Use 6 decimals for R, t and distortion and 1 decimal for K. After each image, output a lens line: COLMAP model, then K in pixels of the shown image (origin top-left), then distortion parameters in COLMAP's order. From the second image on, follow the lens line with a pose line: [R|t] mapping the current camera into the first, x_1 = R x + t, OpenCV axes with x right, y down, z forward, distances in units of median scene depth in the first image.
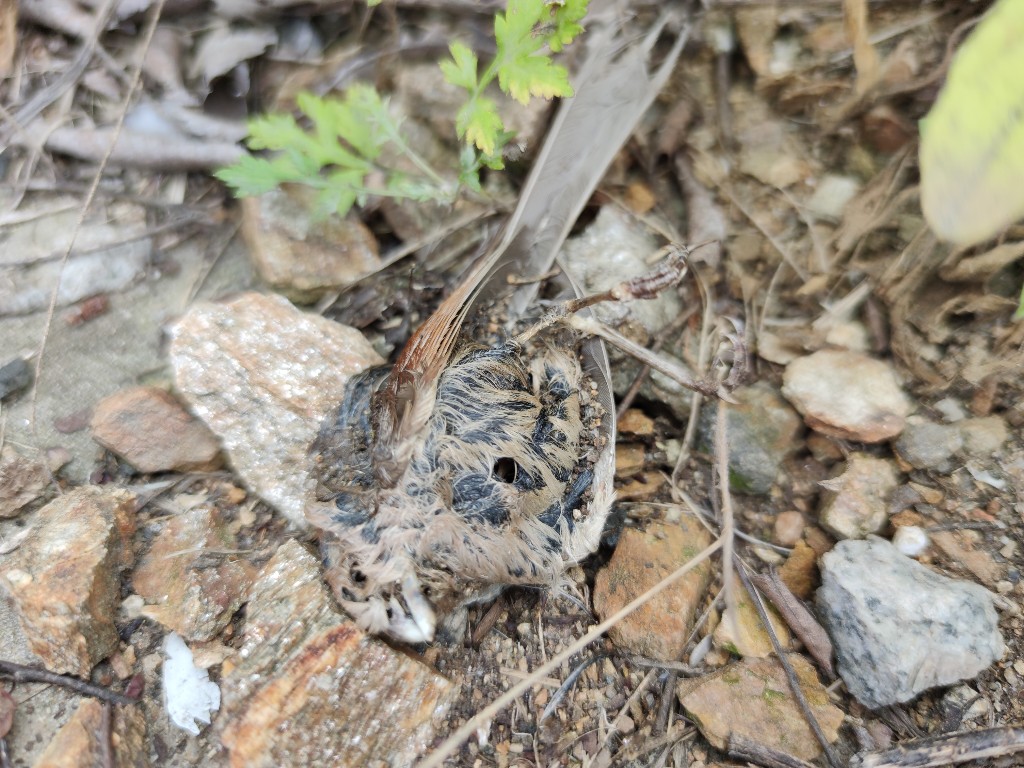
lens RADIAL K [[843.5, 0, 512.0], [0, 843.5, 384.0], [0, 0, 1]] dist [-0.045889, -0.013895]
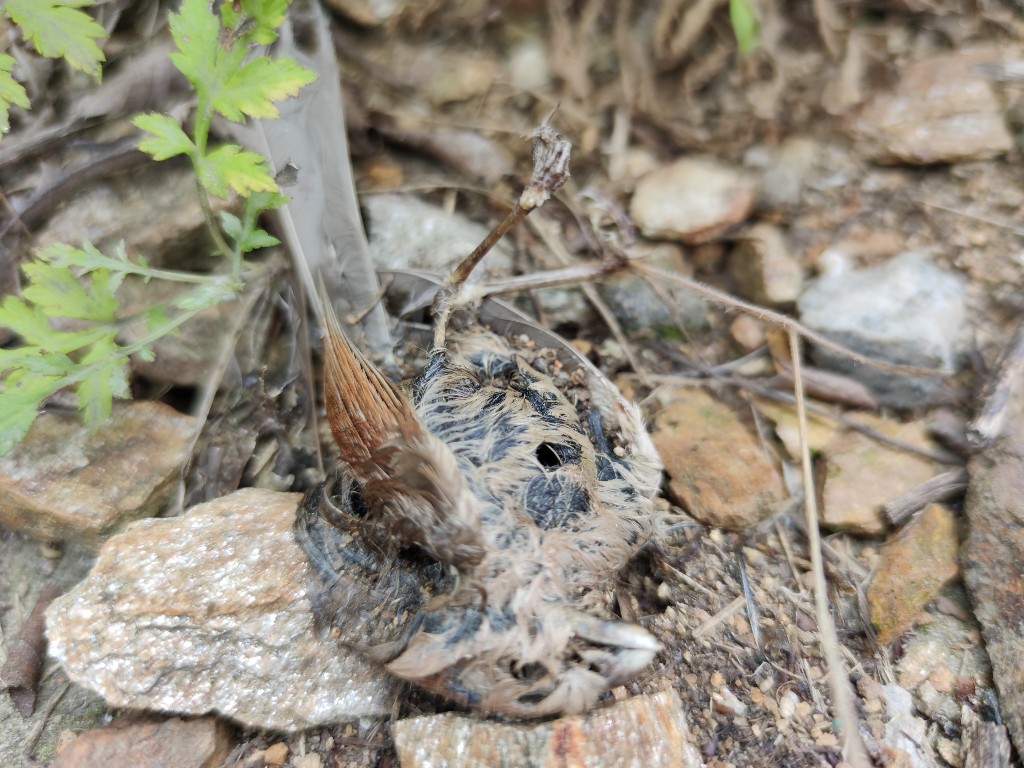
lens RADIAL K [[843.5, 0, 512.0], [0, 843.5, 384.0], [0, 0, 1]] dist [-0.045889, -0.013895]
pose [[0.687527, -0.629503, 0.361983, -0.280092], [0.654354, 0.753212, 0.067028, -0.032135], [-0.314844, 0.190782, 0.929772, 0.203579]]
